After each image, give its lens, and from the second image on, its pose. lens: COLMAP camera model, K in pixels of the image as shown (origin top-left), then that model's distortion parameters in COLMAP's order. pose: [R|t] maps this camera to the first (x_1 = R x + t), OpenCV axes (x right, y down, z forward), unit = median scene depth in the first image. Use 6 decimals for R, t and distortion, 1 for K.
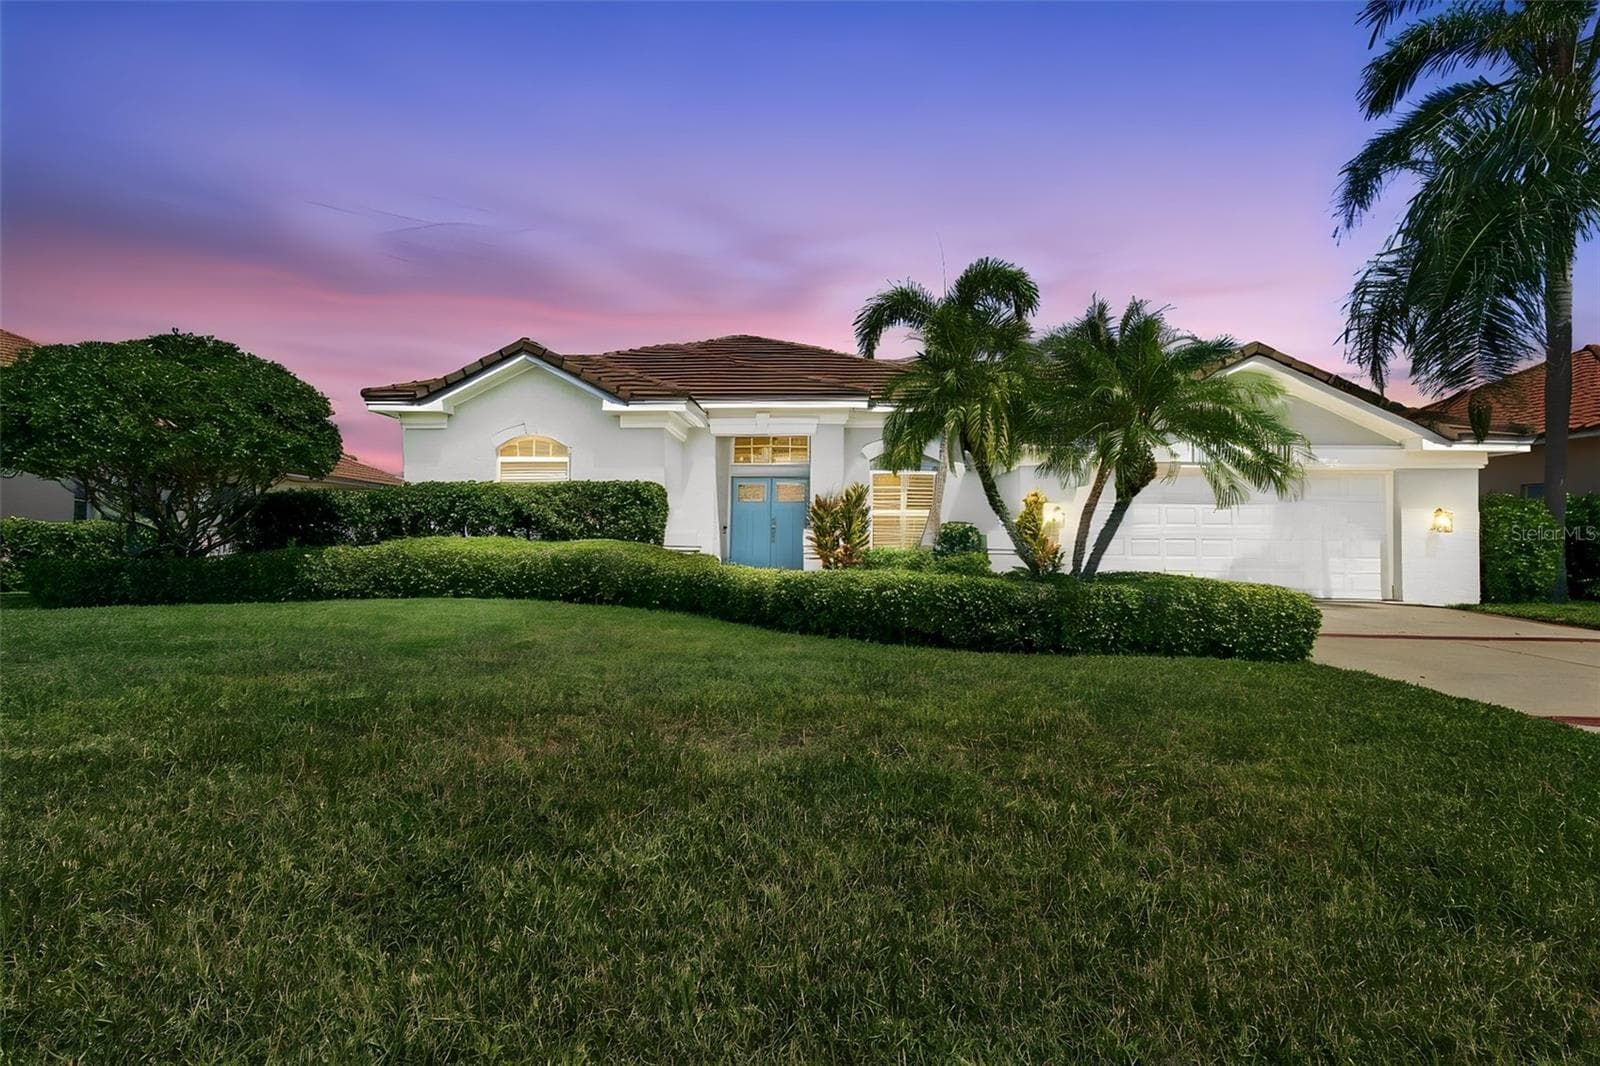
lens RADIAL K [[728.5, 0, 794.8], [0, 728.5, 546.2], [0, 0, 1]] dist [0.000318, 0.000414]
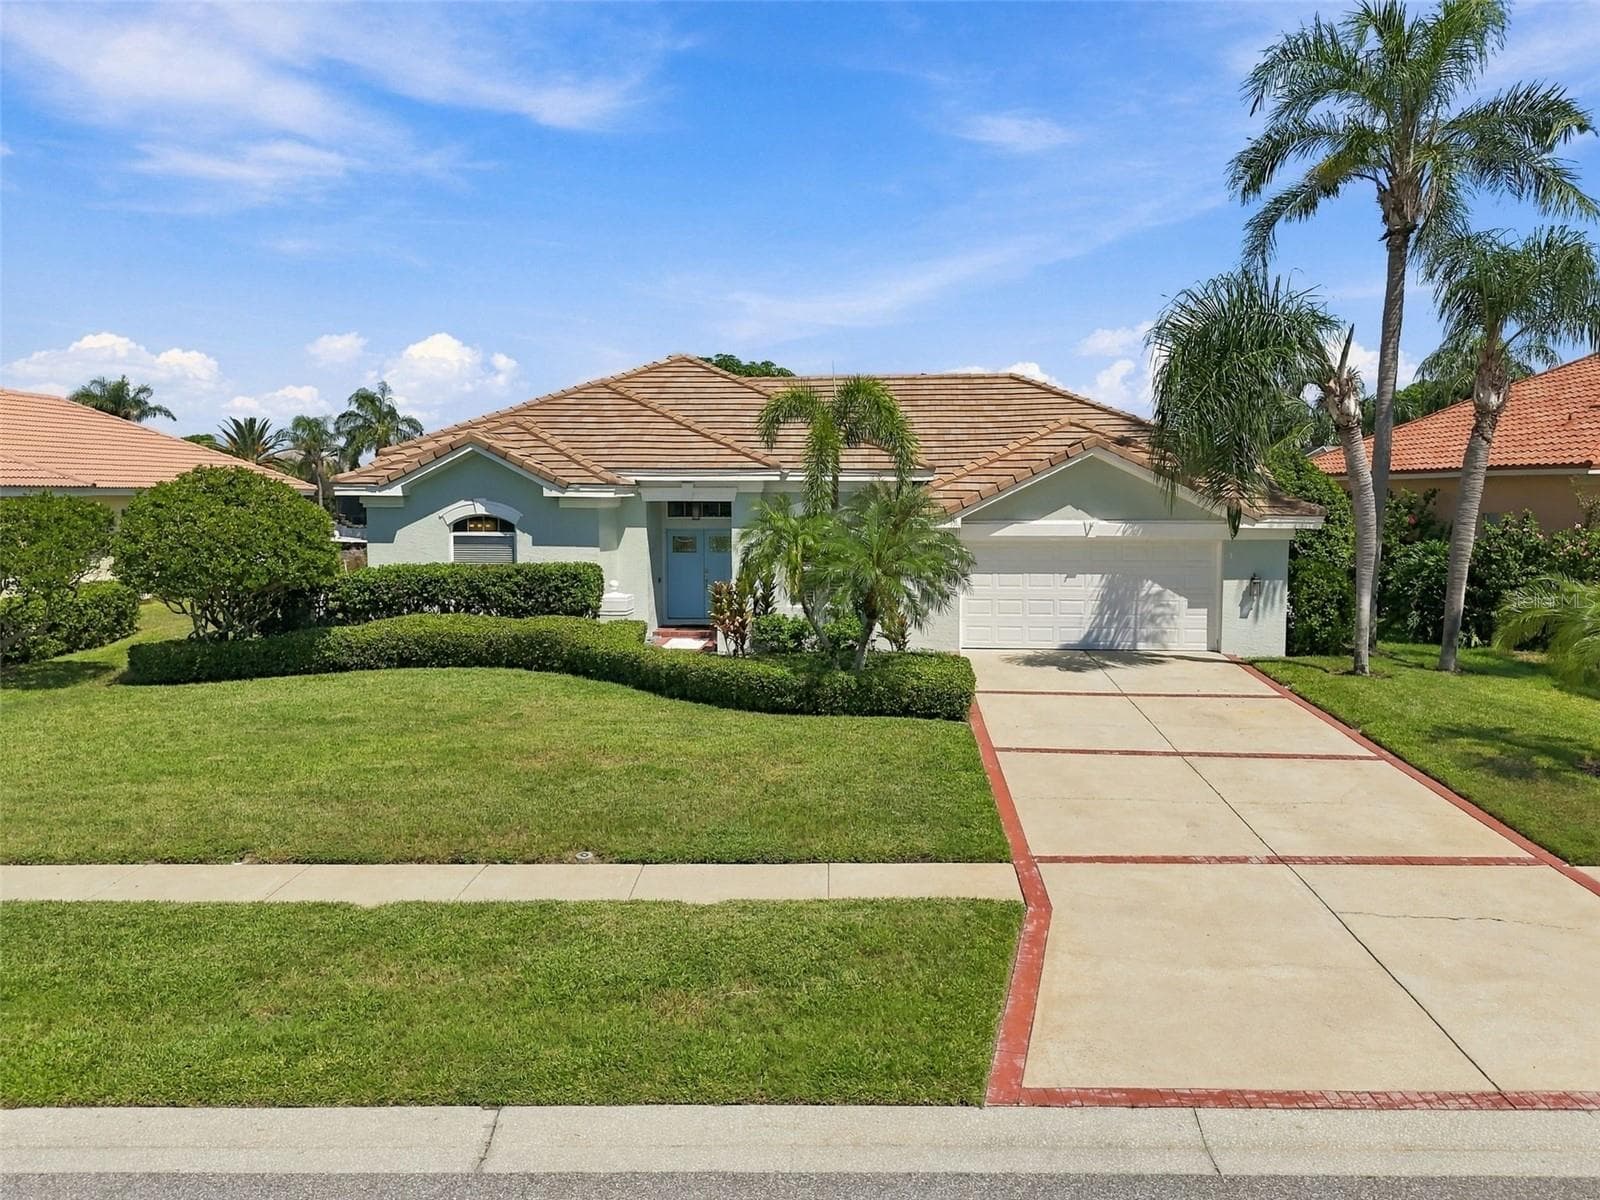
lens RADIAL K [[1206.0, 0, 800.0], [0, 1206.0, 600.0], [0, 0, 1]] dist [0.132145, -0.138777]
pose [[0.999273, -0.013709, -0.035574, 0.258057], [0.017160, 0.994981, 0.098585, -0.252341], [0.034044, -0.099123, 0.994493, -1.134888]]
